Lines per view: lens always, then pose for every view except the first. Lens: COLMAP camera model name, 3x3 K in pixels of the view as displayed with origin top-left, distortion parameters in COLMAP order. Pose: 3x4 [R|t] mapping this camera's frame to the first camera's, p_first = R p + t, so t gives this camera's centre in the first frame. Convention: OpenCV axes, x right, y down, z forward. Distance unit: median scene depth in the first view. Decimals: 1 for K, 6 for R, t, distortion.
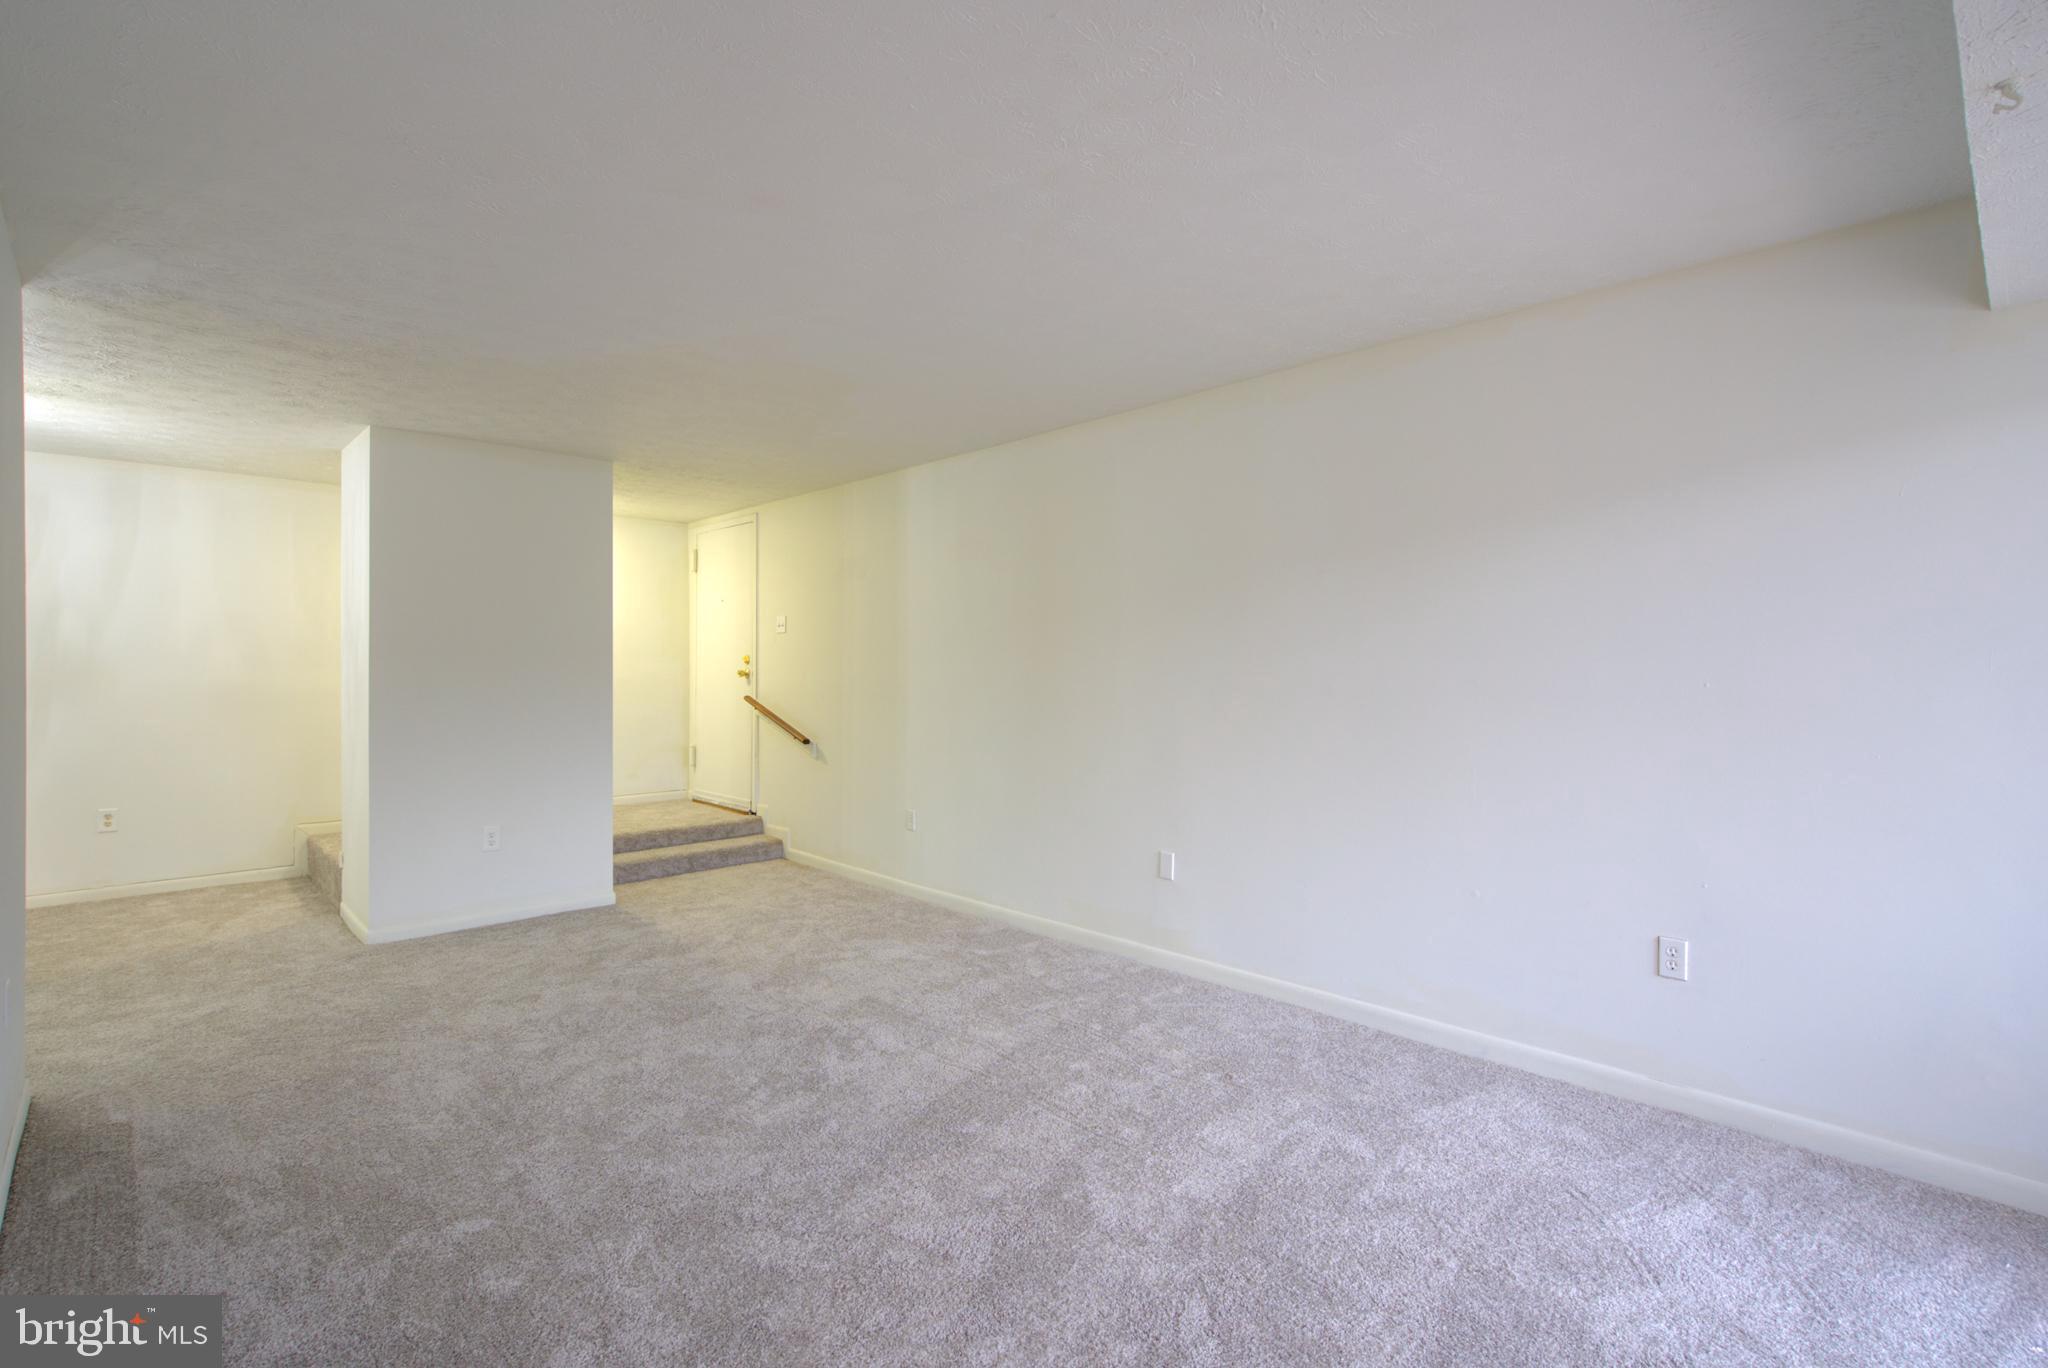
lens RADIAL K [[977.6, 0, 1016.1], [0, 977.6, 679.3], [0, 0, 1]] dist [0.008194, -0.004740]
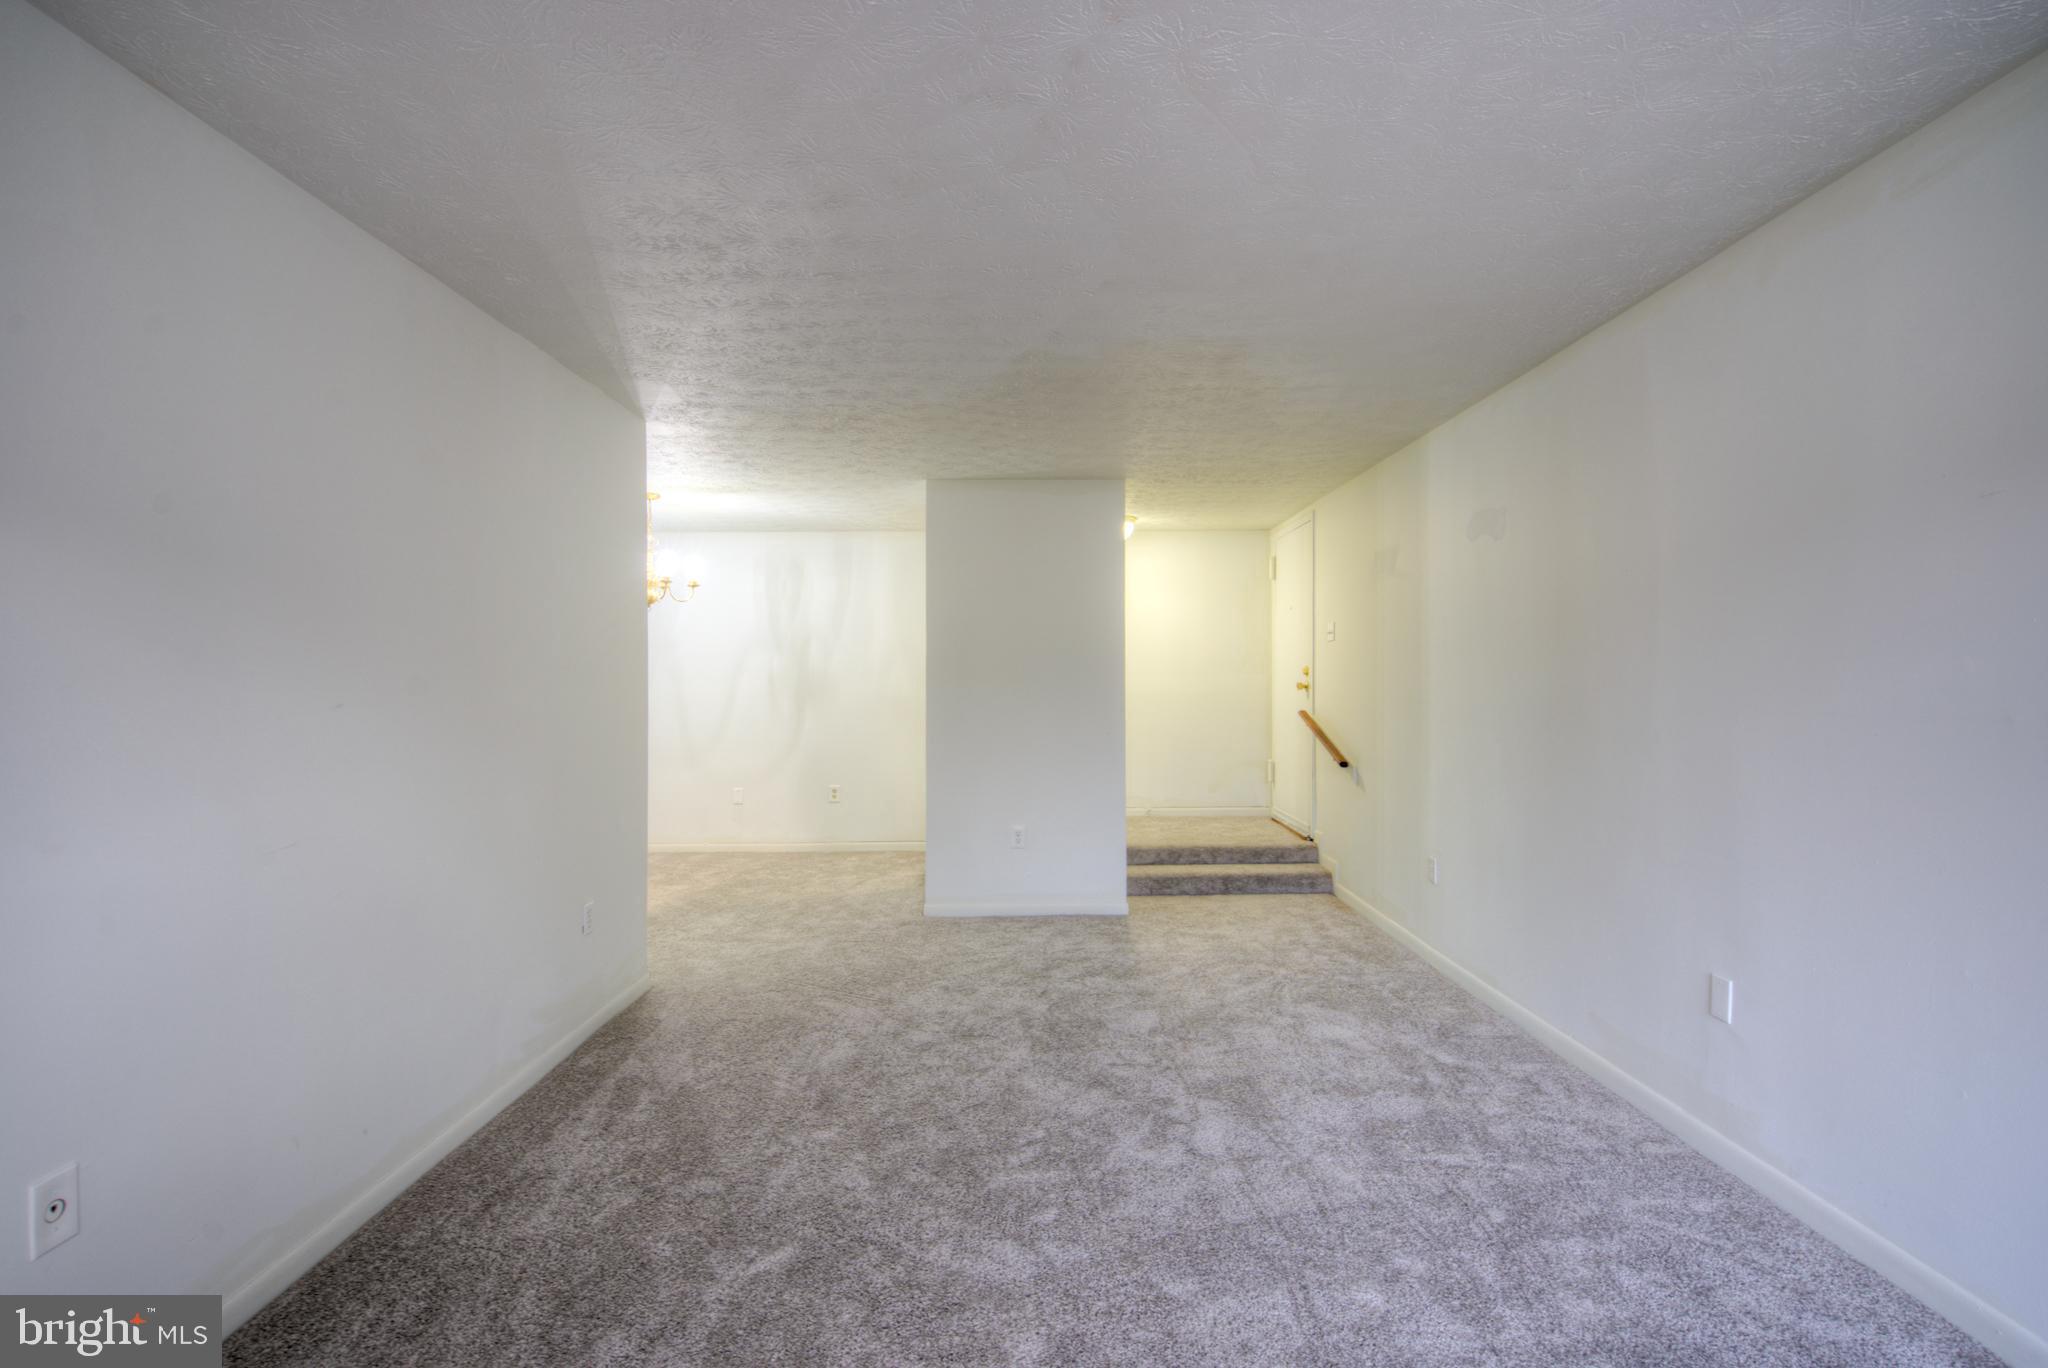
lens RADIAL K [[977.6, 0, 1004.9], [0, 977.6, 679.9], [0, 0, 1]] dist [0.008194, -0.004740]
pose [[0.722838, -0.004945, -0.690999, 0.256073], [-0.000614, 0.999969, -0.007798, -0.007060], [0.691017, 0.006061, 0.722813, 0.231304]]
